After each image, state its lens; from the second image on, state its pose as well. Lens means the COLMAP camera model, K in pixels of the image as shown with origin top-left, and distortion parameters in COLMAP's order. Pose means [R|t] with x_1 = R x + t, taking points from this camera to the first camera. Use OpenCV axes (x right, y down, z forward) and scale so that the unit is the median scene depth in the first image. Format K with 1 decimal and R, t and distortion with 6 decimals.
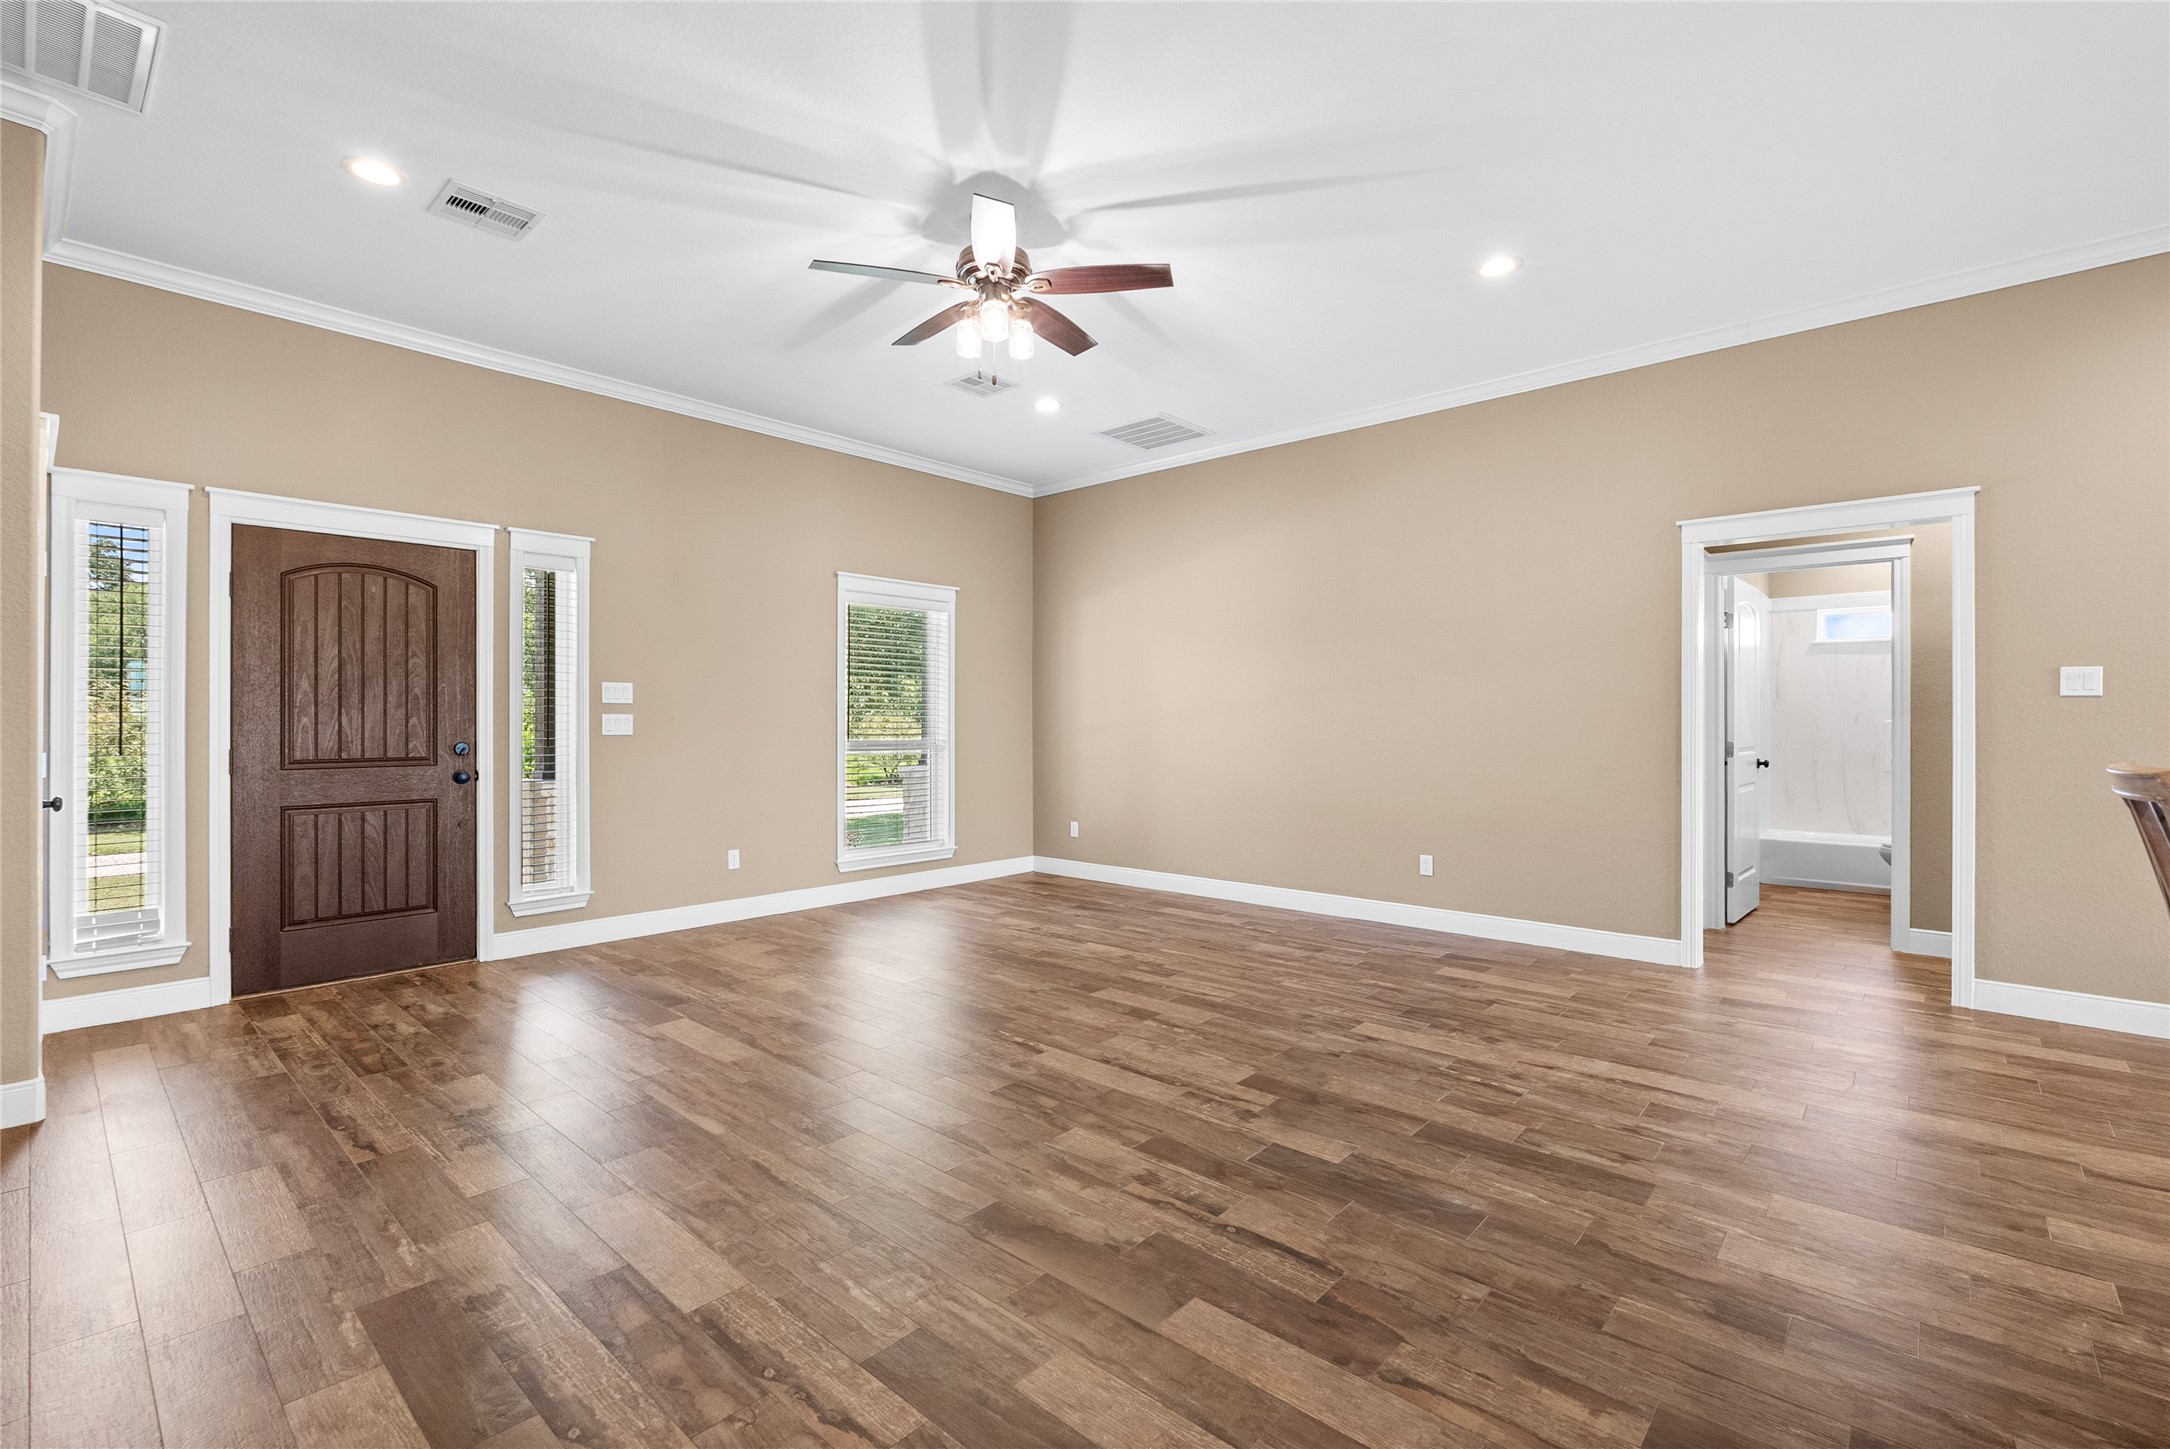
lens RADIAL K [[958.1, 0, 1085.0], [0, 958.1, 724.5], [0, 0, 1]] dist [-0.008744, 0.001214]
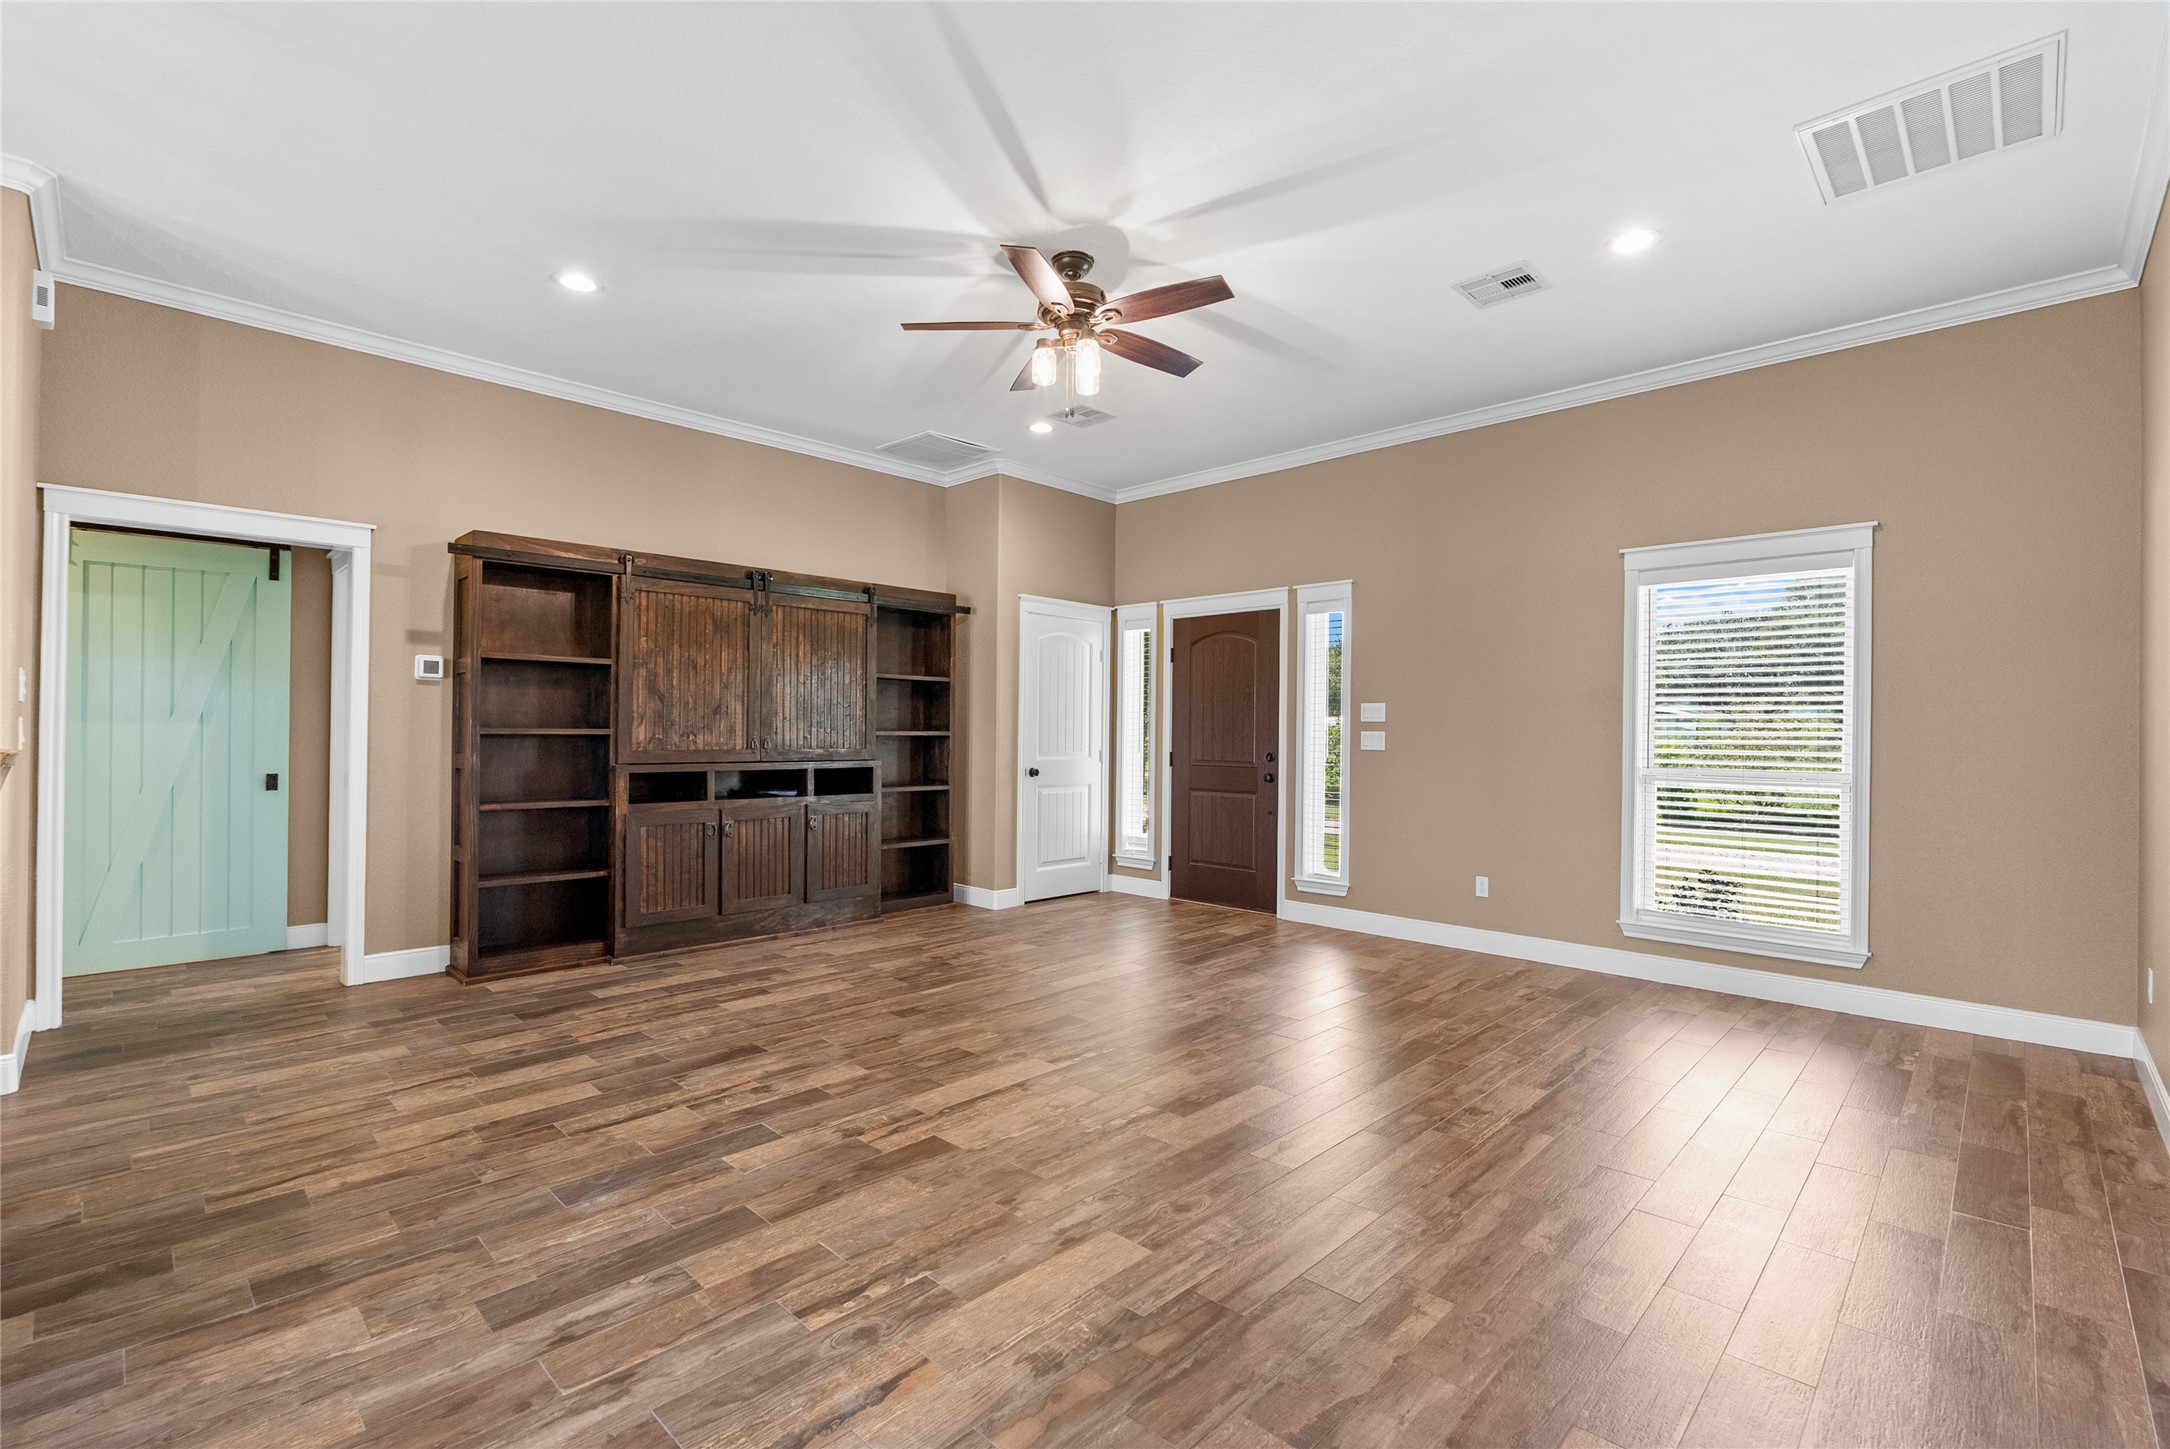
lens RADIAL K [[961.0, 0, 1089.6], [0, 961.0, 726.6], [0, 0, 1]] dist [-0.002417, -0.000682]
pose [[-0.040881, -0.007344, -0.999137, 1.141626], [-0.013019, 0.999892, -0.006817, -0.007856], [0.999079, 0.012729, -0.040972, 1.266524]]
